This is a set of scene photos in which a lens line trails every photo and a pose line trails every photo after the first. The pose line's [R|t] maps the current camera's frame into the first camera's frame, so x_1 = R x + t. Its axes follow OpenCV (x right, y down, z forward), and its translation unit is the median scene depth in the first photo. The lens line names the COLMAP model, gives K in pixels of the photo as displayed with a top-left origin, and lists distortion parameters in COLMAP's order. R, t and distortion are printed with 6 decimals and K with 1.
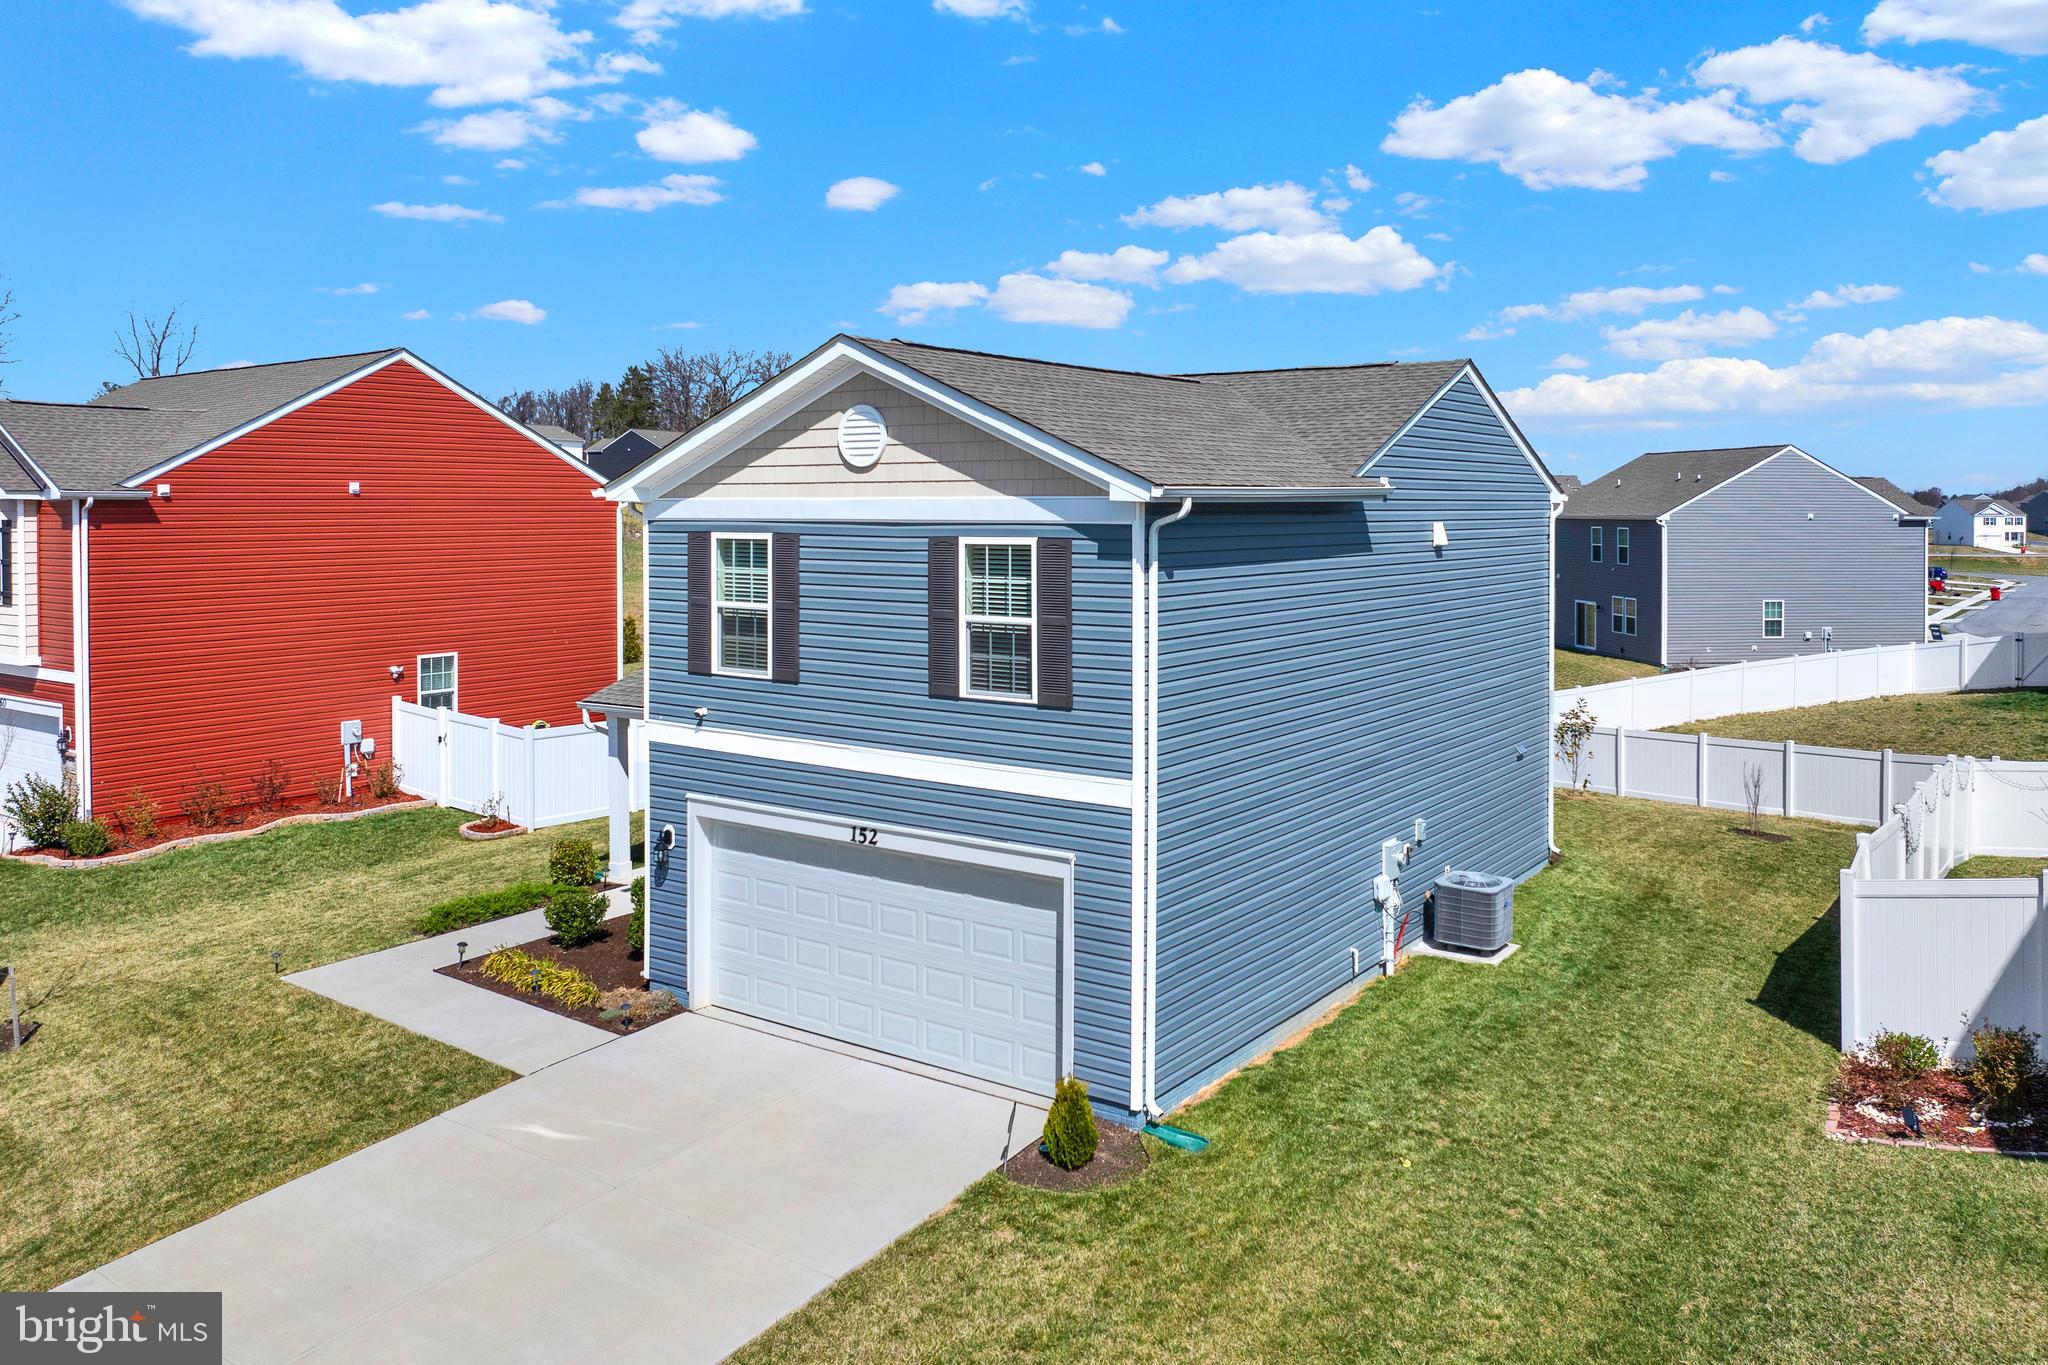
lens RADIAL K [[1511.6, 0, 1031.2], [0, 1511.6, 666.7], [0, 0, 1]] dist [0.035975, 0.037033]
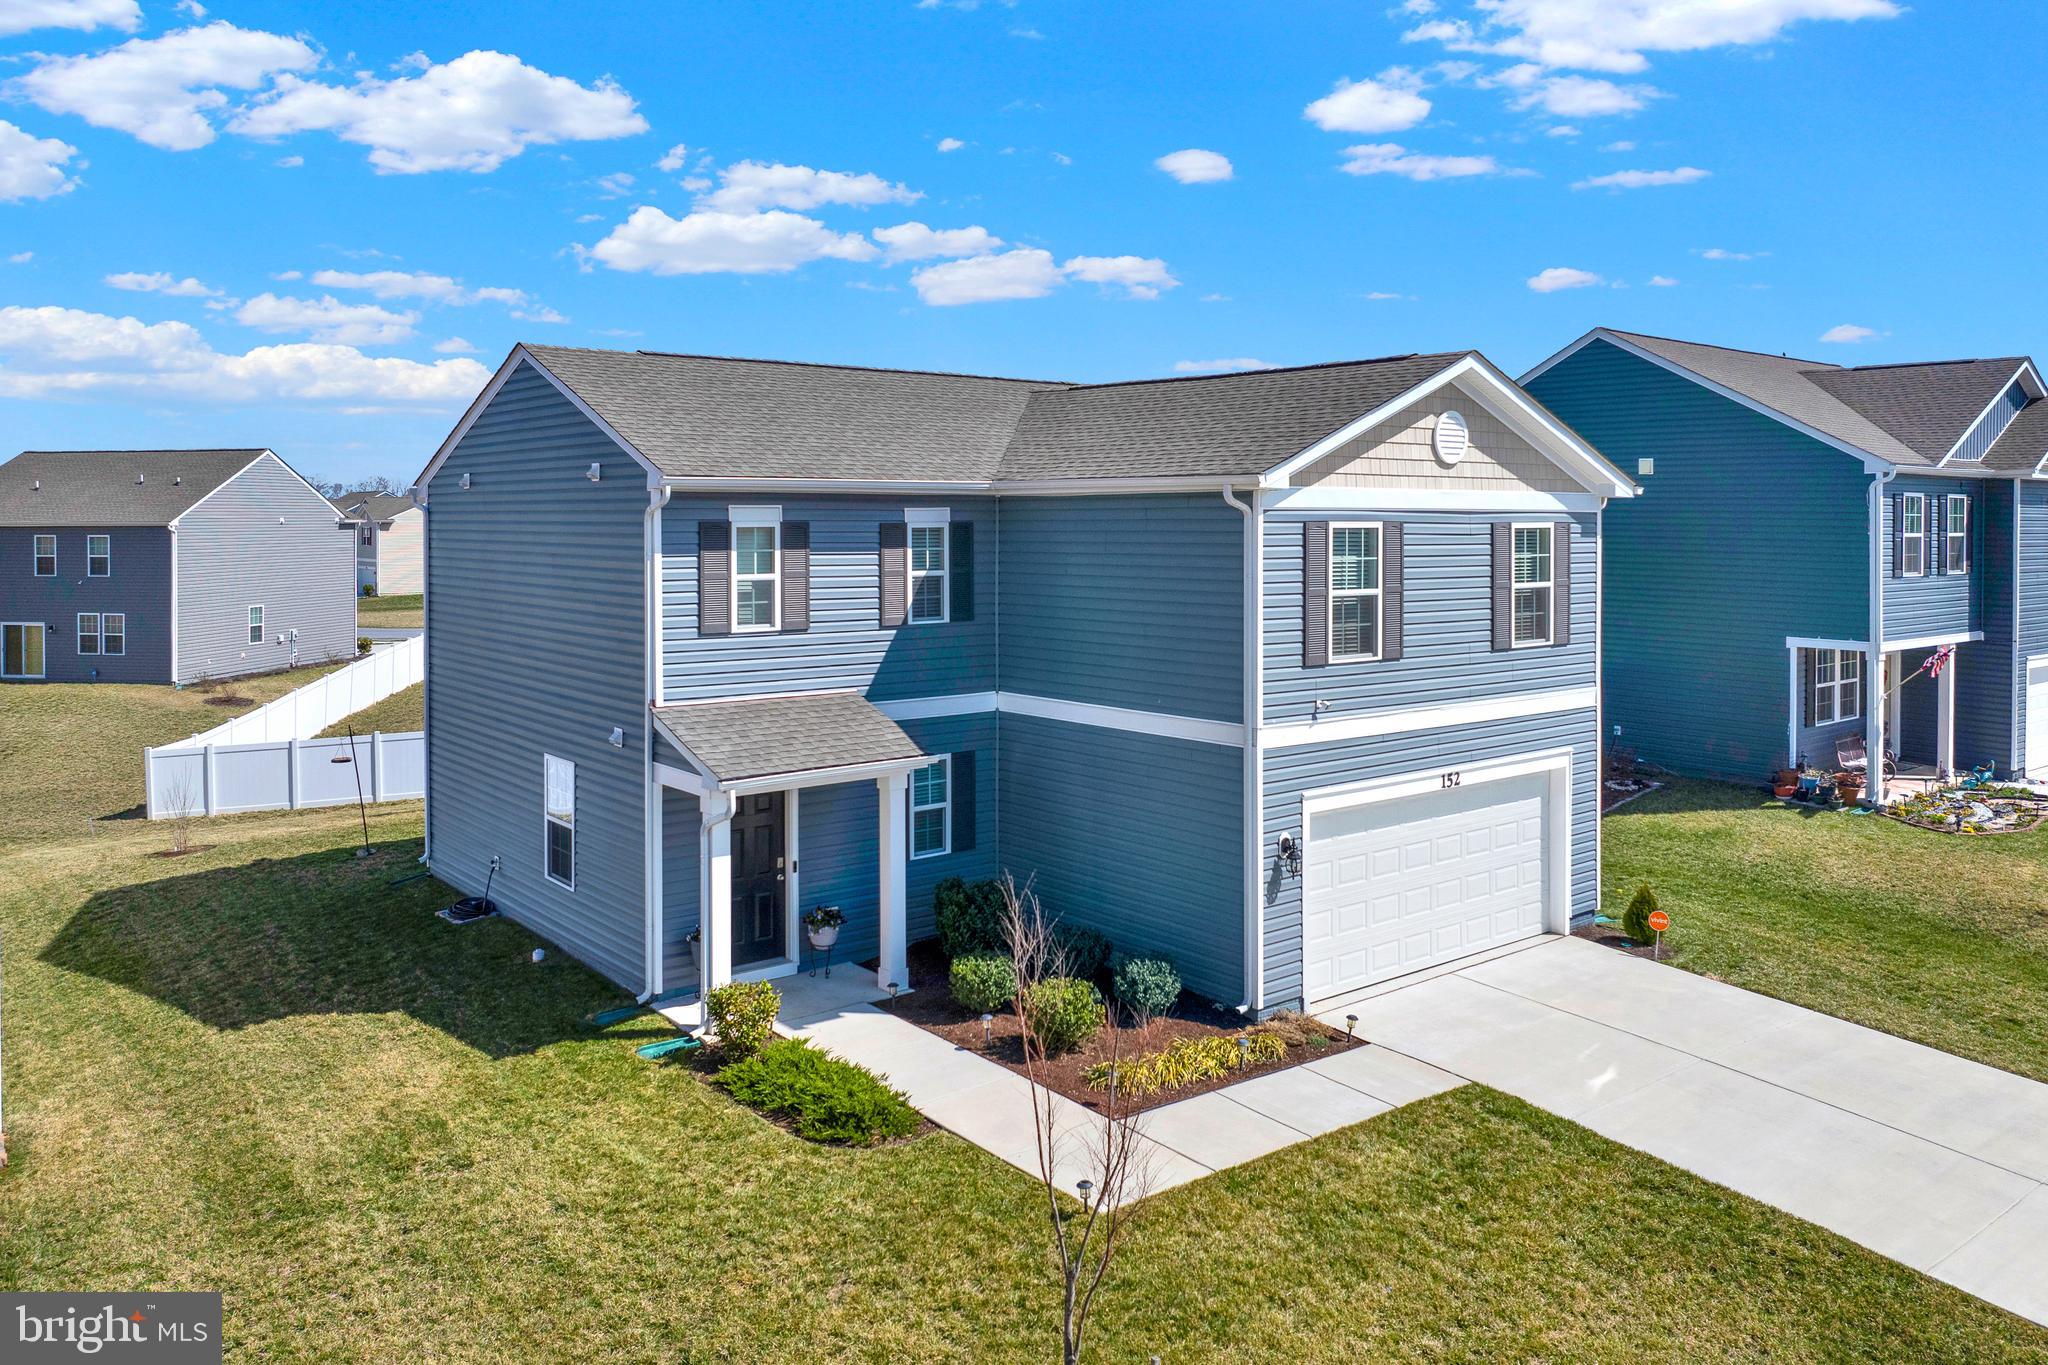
lens RADIAL K [[1511.6, 0, 1012.6], [0, 1511.6, 682.6], [0, 0, 1]] dist [0.035975, 0.037033]
pose [[0.258798, -0.101059, 0.960630, -1.301506], [0.098860, 0.992061, 0.077732, -0.086726], [-0.960859, 0.074851, 0.266734, 0.995481]]
